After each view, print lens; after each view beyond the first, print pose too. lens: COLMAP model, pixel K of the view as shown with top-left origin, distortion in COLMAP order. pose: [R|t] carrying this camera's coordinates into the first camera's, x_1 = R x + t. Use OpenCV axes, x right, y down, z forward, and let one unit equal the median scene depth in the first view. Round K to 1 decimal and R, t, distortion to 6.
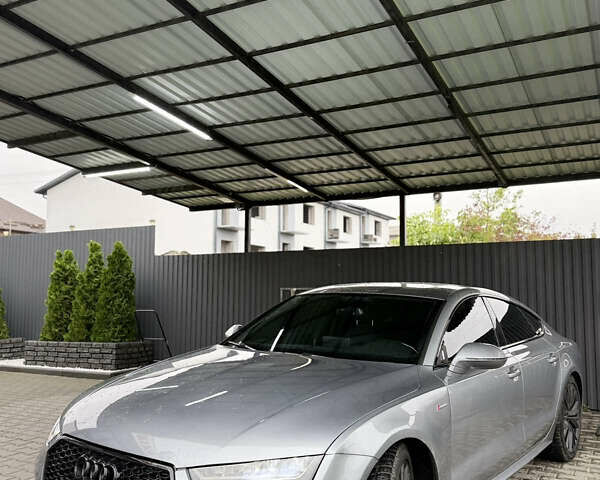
lens RADIAL K [[596.0, 0, 299.5], [0, 596.0, 250.0], [0, 0, 1]] dist [0.206705, -0.449171]
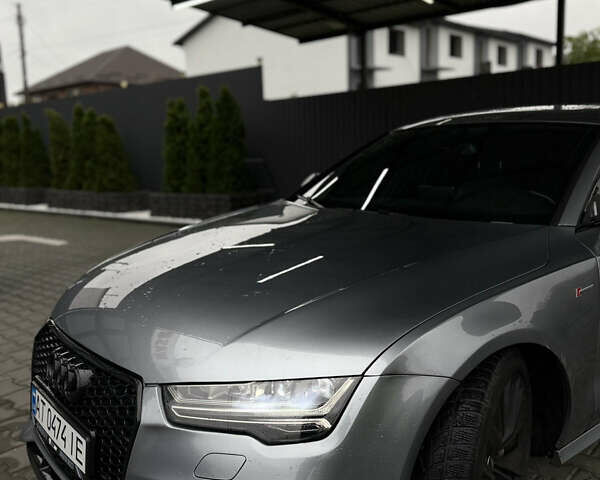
lens RADIAL K [[596.0, 0, 299.5], [0, 596.0, 250.0], [0, 0, 1]] dist [0.206705, -0.449171]
pose [[0.971572, 0.002734, -0.236728, 0.029682], [0.055924, 0.968985, 0.240709, 0.014557], [0.230044, -0.247105, 0.941286, 0.105305]]
